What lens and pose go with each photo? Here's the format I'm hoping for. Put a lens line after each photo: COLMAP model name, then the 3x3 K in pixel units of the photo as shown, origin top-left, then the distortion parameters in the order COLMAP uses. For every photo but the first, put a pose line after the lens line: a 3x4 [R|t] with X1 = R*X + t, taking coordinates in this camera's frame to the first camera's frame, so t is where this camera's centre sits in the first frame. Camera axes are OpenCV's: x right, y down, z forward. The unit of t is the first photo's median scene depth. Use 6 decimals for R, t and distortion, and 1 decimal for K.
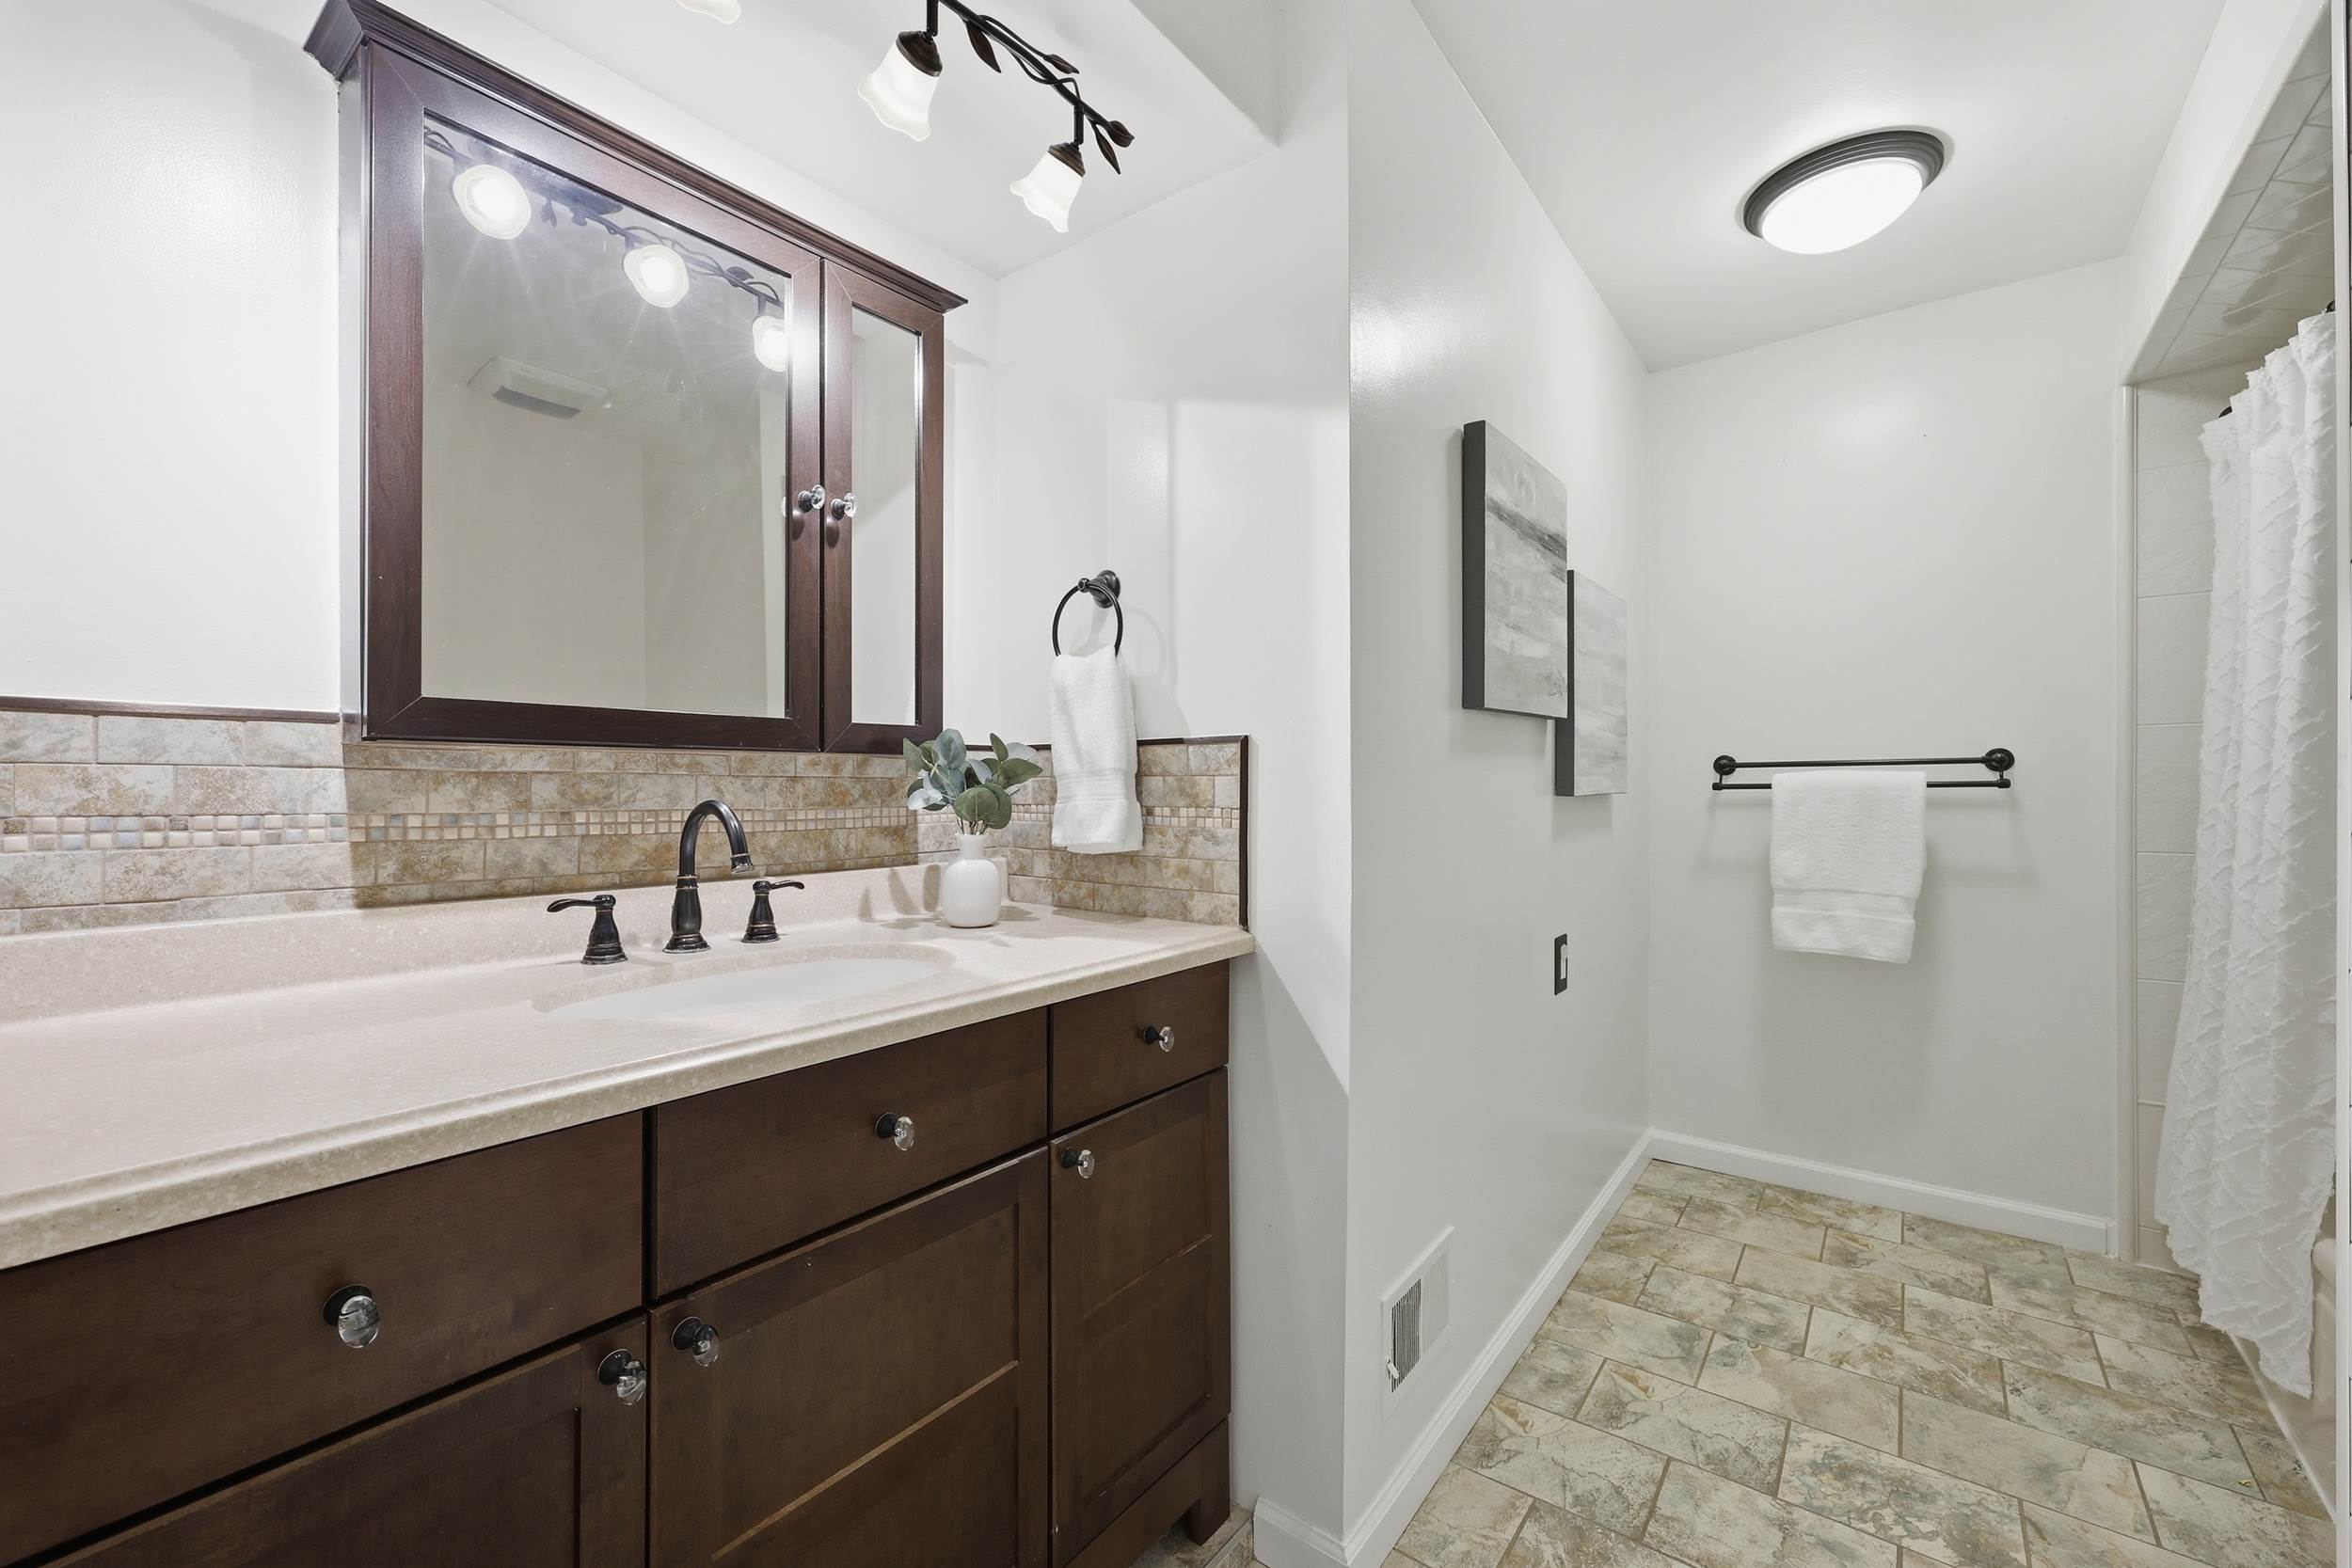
lens RADIAL K [[968.1, 0, 1159.6], [0, 968.1, 777.7], [0, 0, 1]] dist [0.001244, 0.000122]
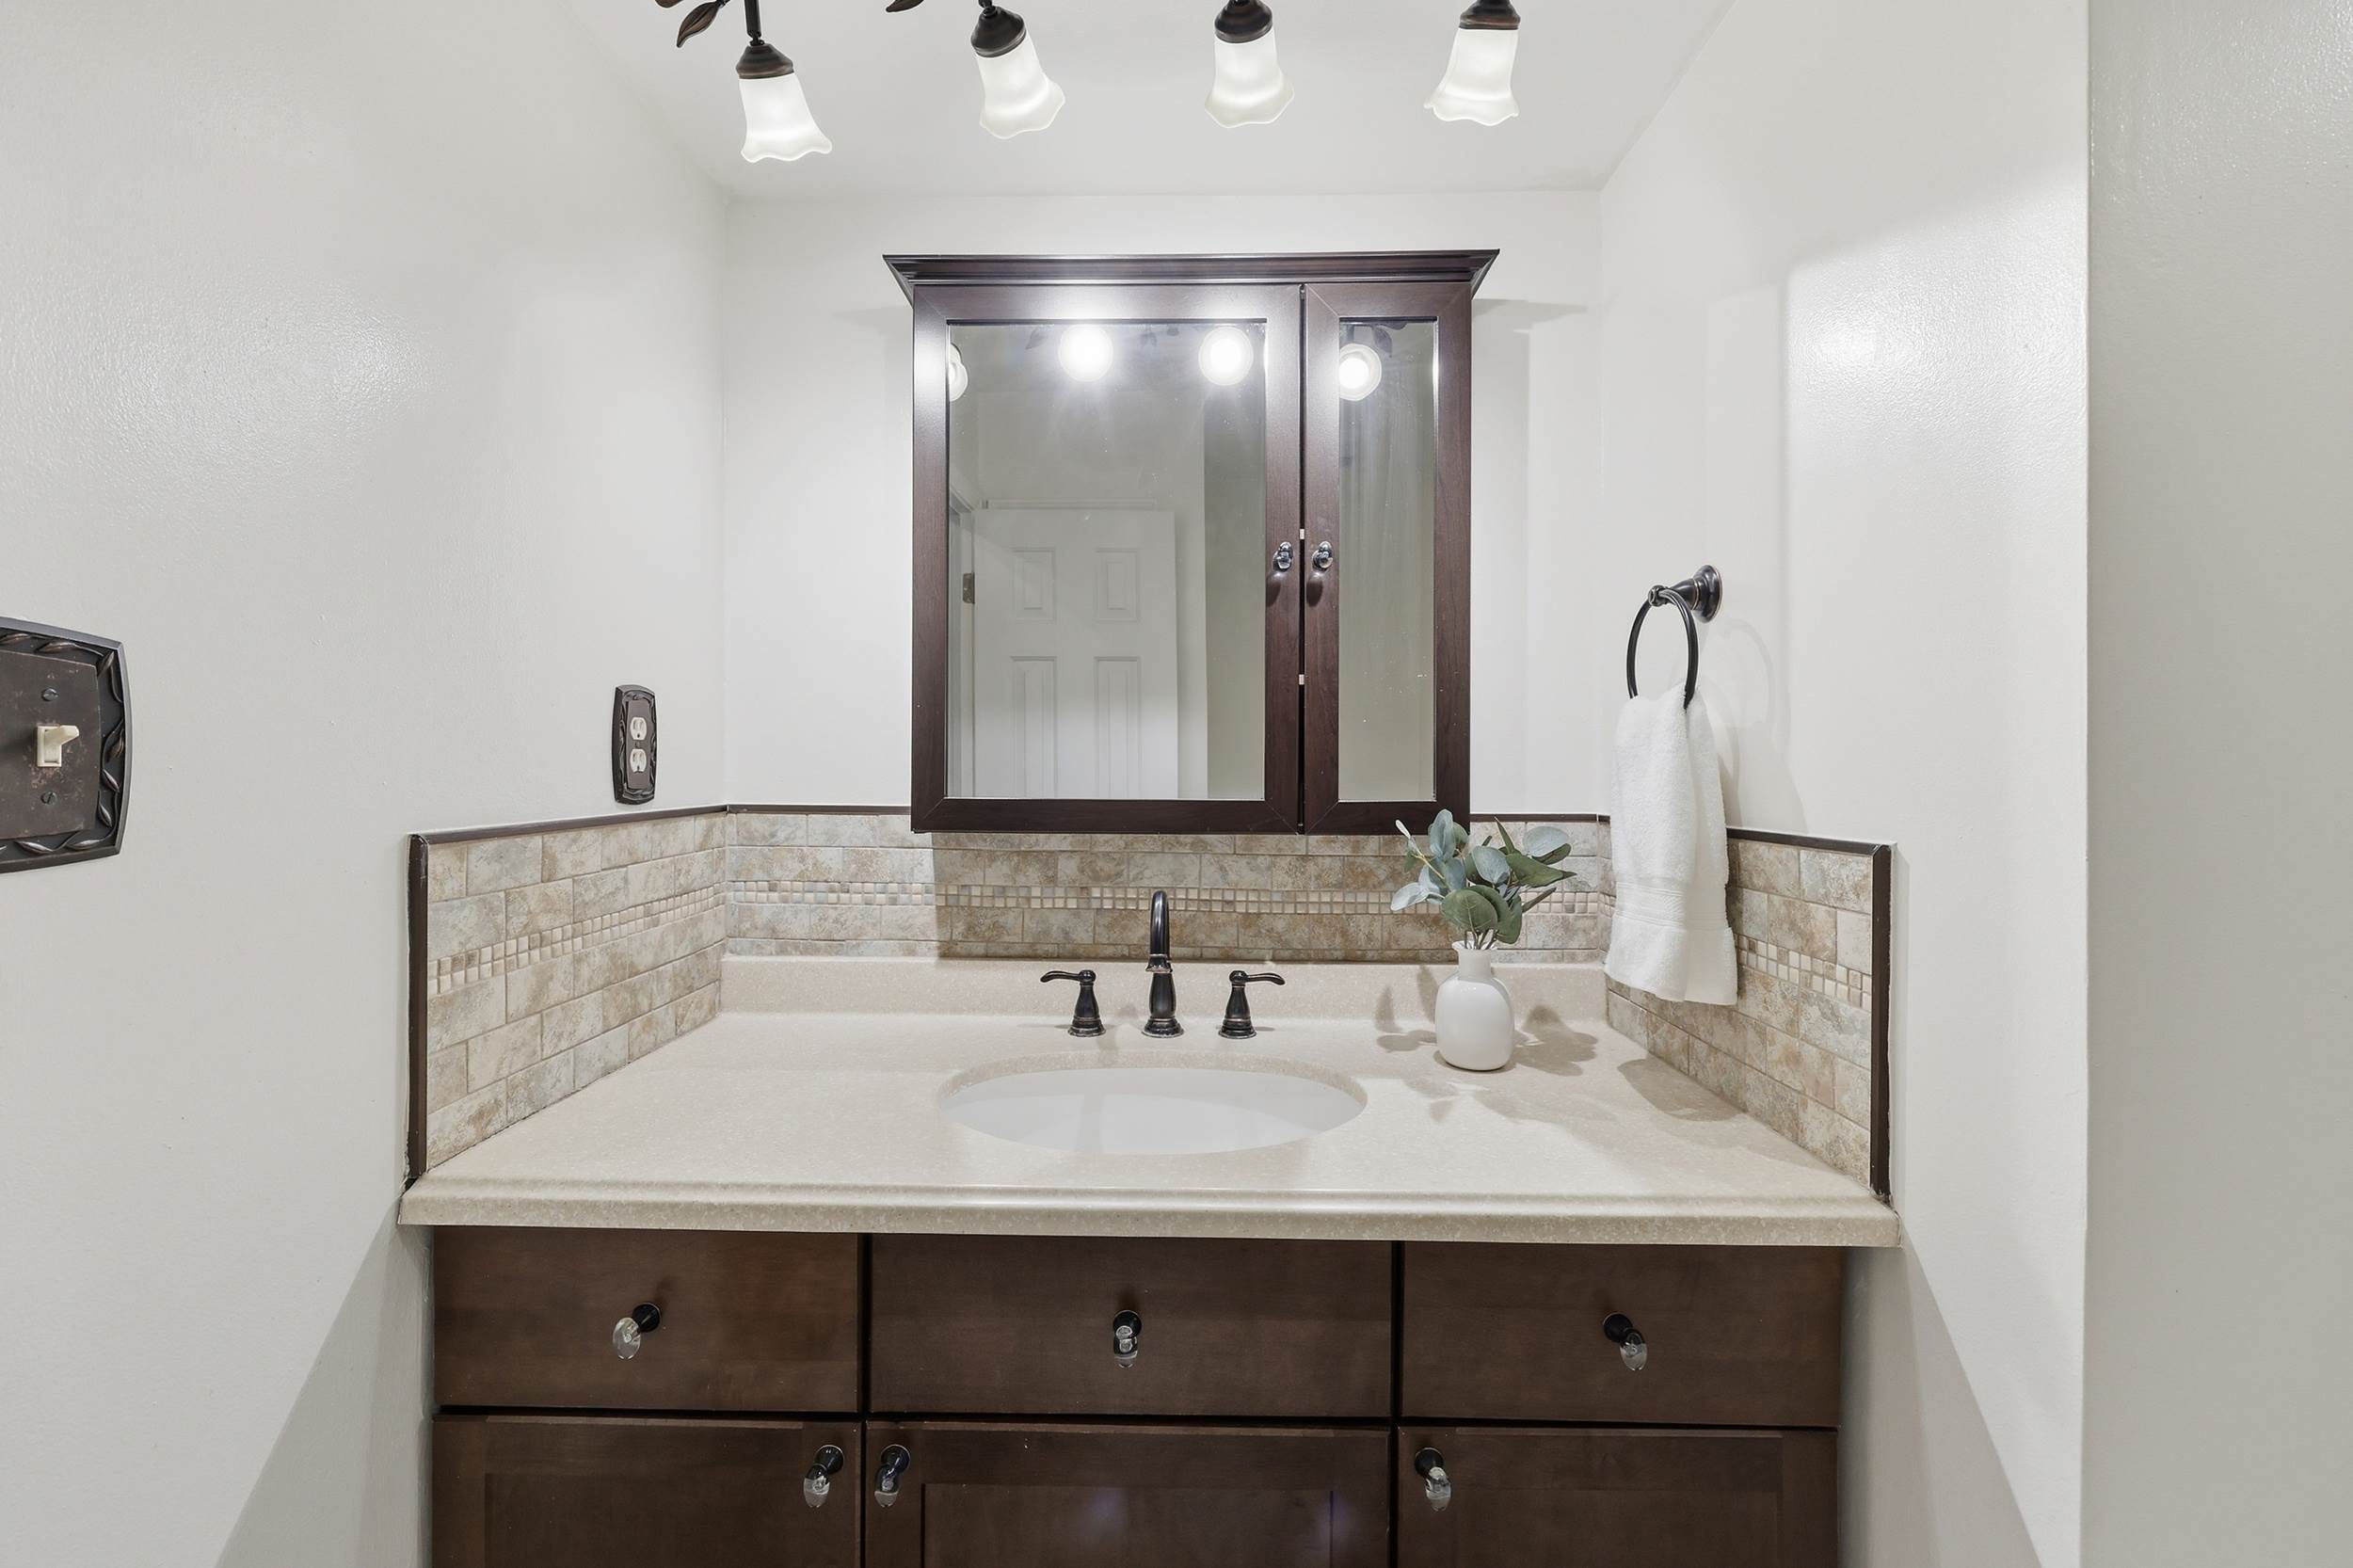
lens RADIAL K [[968.6, 0, 1175.8], [0, 968.6, 763.0], [0, 0, 1]] dist [0.001244, 0.000122]
pose [[0.598507, 0.000834, -0.801117, 0.298712], [0.004624, 0.999979, 0.004495, -0.097628], [0.801105, -0.006395, 0.598490, 0.366161]]
